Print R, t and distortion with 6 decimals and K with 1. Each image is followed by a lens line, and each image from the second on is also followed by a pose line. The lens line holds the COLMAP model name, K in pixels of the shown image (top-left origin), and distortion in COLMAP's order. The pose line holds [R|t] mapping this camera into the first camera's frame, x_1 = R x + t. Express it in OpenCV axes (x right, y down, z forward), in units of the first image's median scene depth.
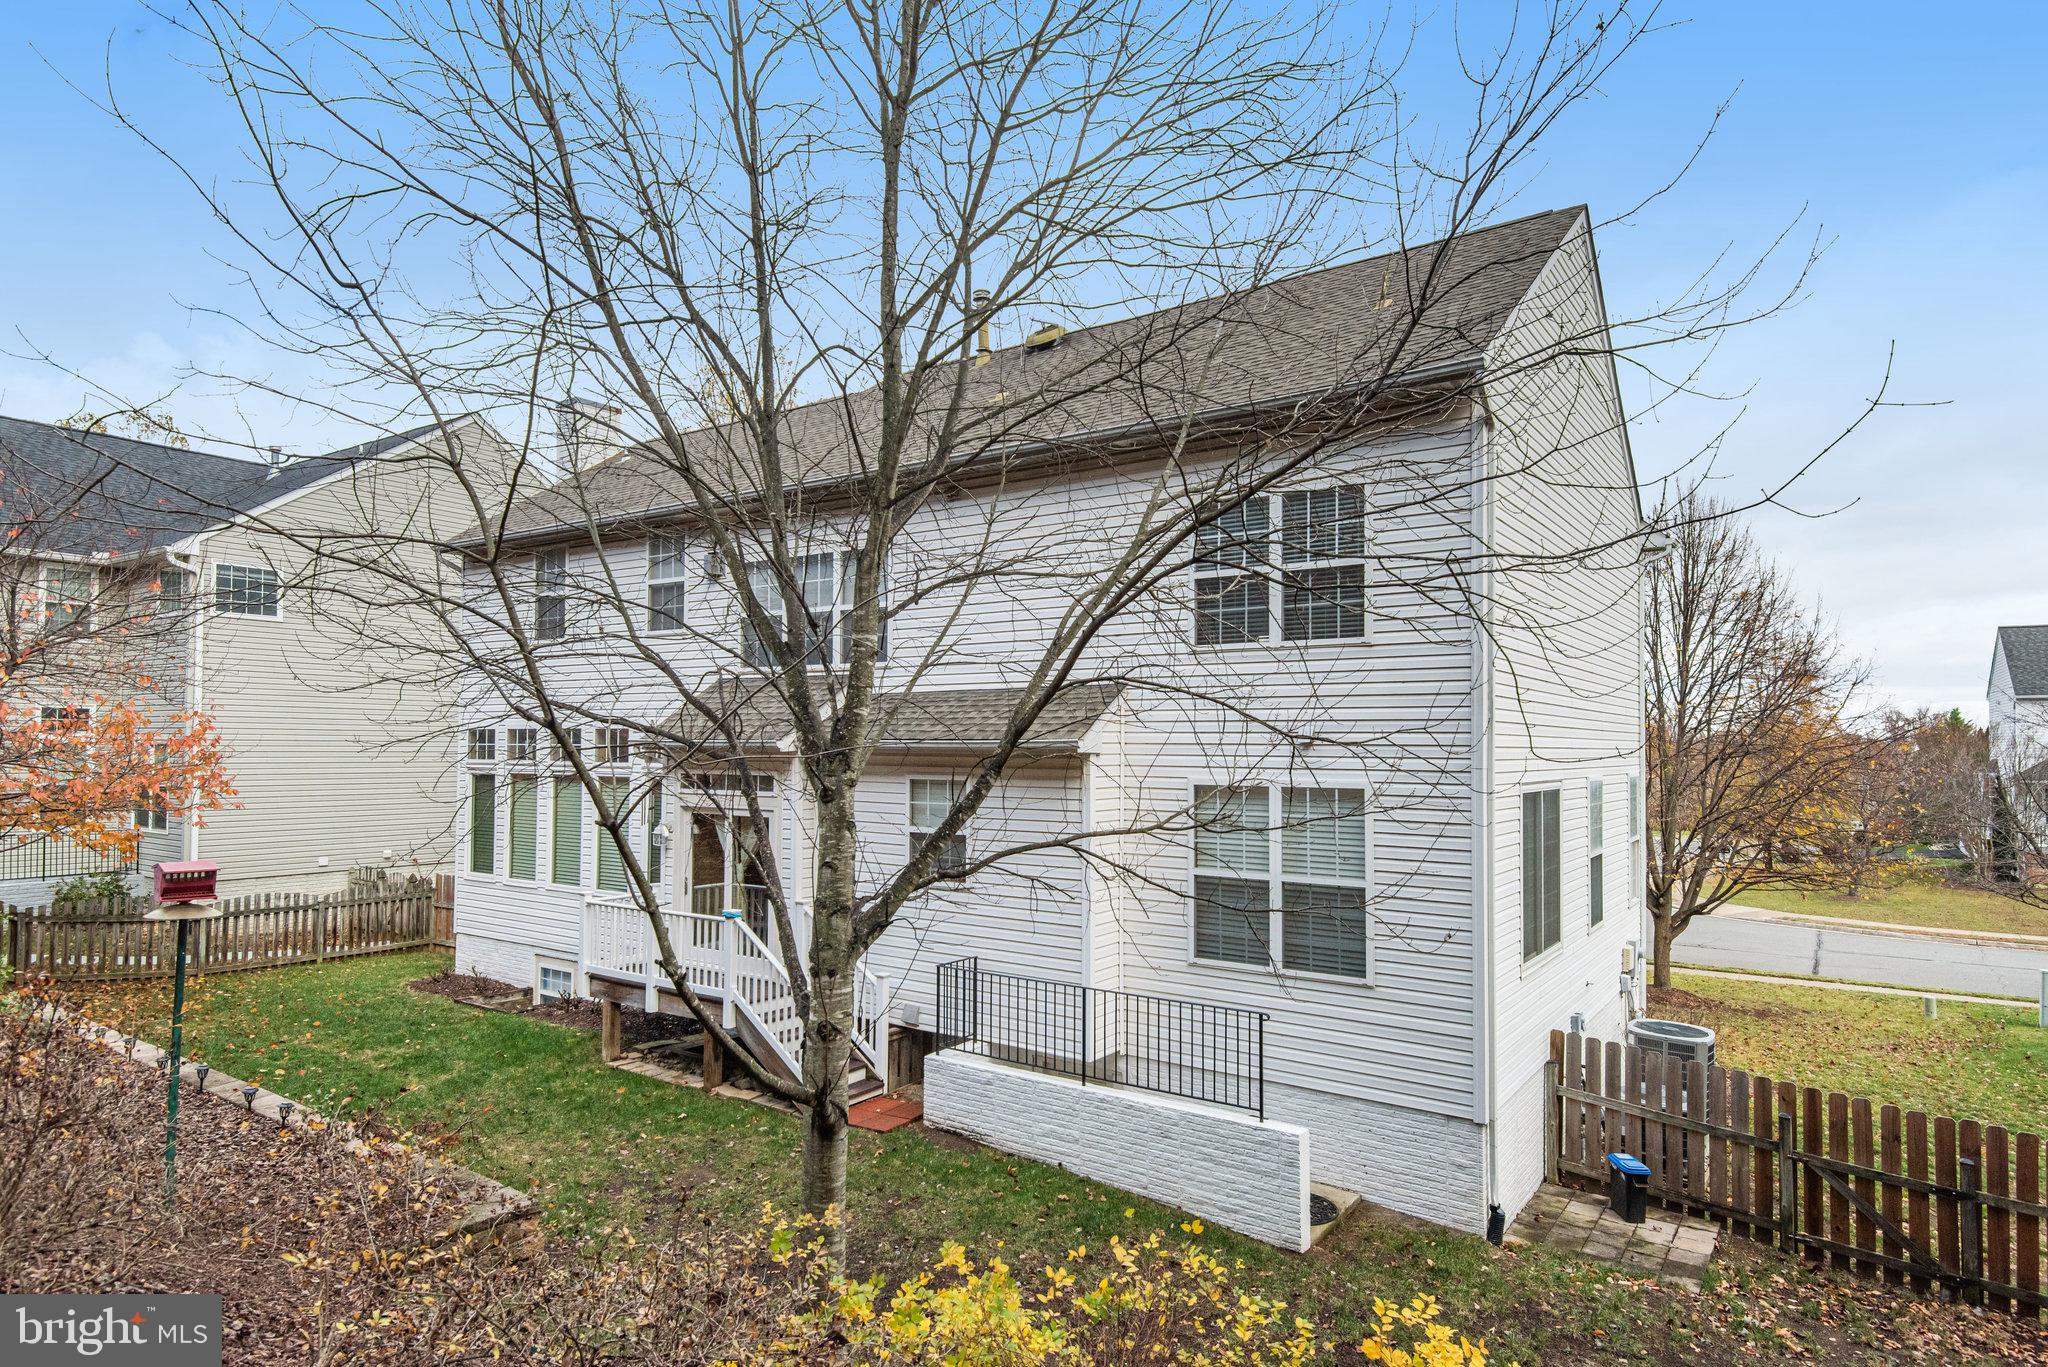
lens RADIAL K [[1184.6, 0, 1025.0], [0, 1184.6, 728.2], [0, 0, 1]] dist [0.001094, 0.000006]
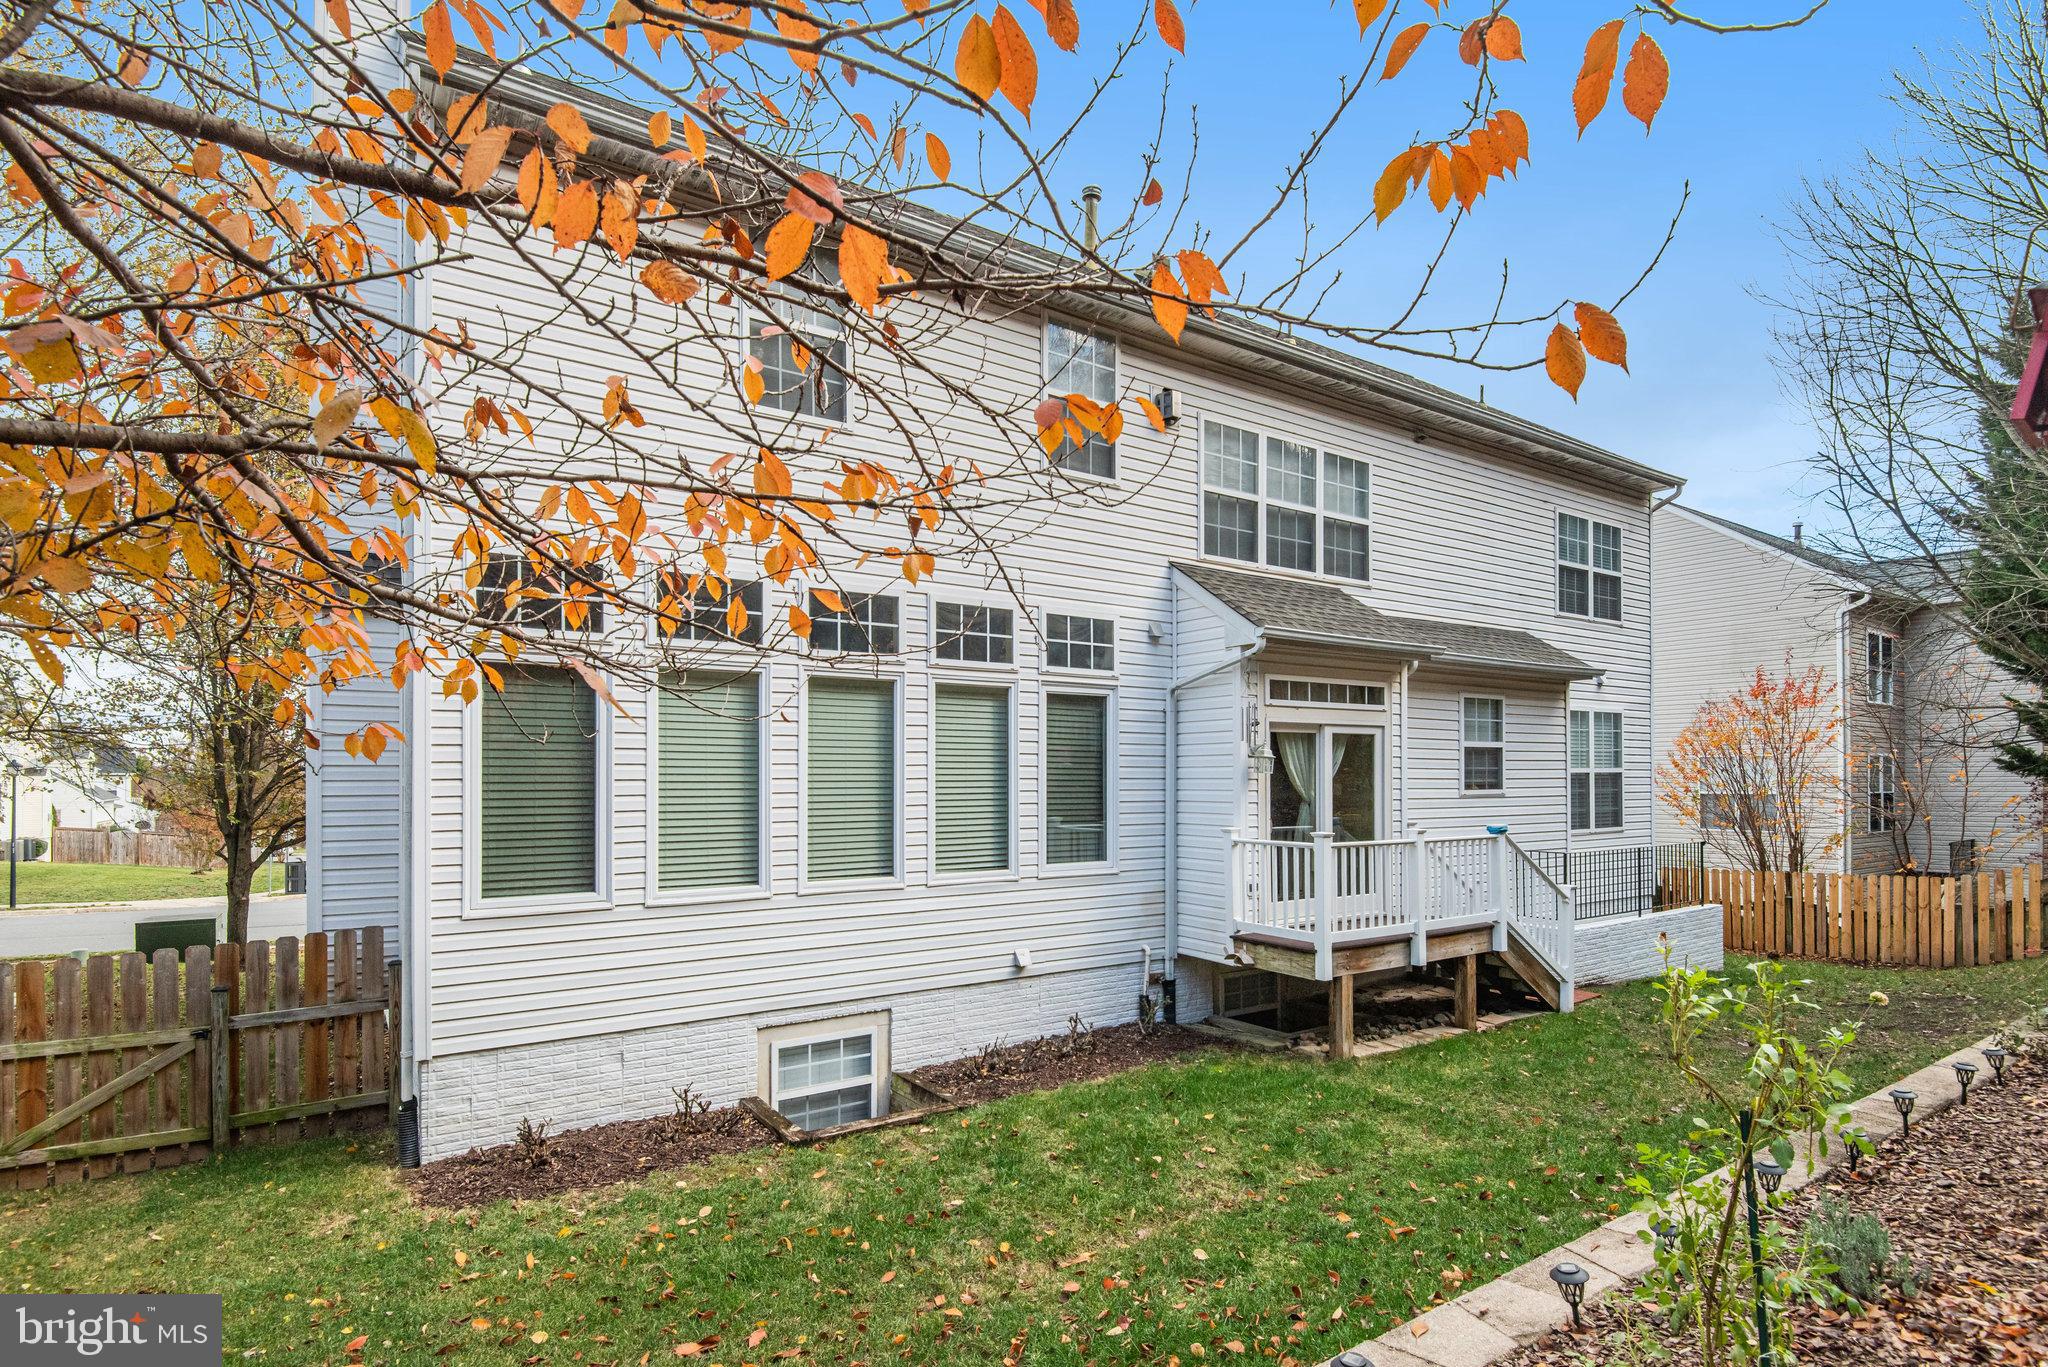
lens RADIAL K [[1054.2, 0, 1018.3], [0, 1054.2, 785.5], [0, 0, 1]] dist [-0.000121, -0.000173]
pose [[0.337497, -0.012812, 0.941240, -1.142936], [-0.009604, 0.999808, 0.017053, 0.111364], [-0.941278, -0.014795, 0.337309, 1.065602]]
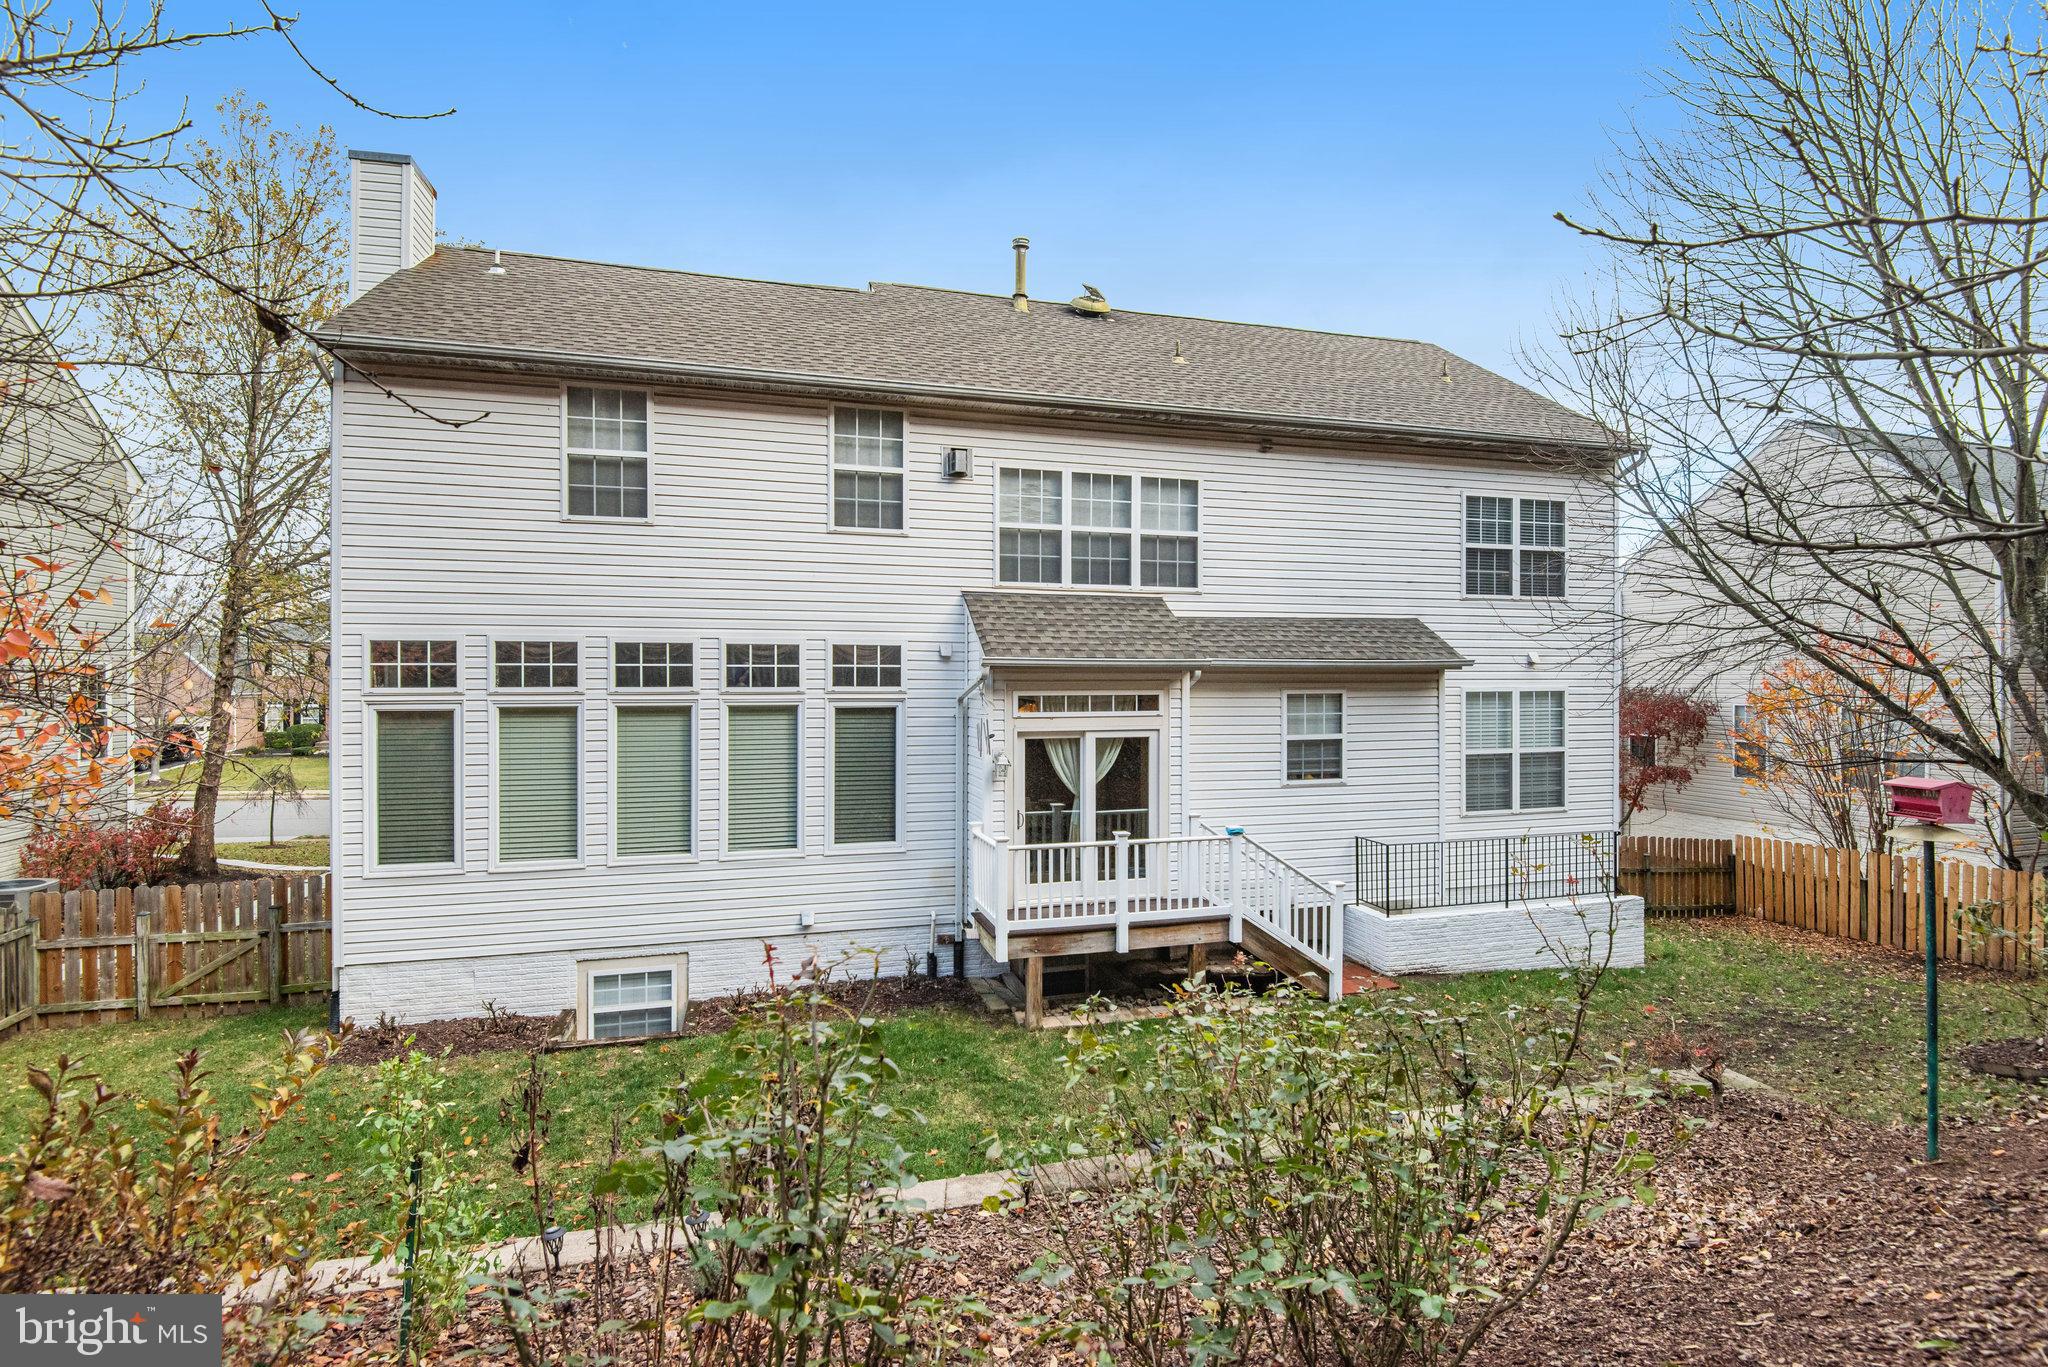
lens RADIAL K [[994.9, 0, 1024.0], [0, 994.9, 683.5], [0, 0, 1]] dist [-0.014443, -0.000278]
pose [[0.617722, -0.015284, 0.786248, -1.018996], [-0.008591, 0.999620, 0.026181, 0.009859], [-0.786350, -0.022927, 0.617356, 0.611814]]
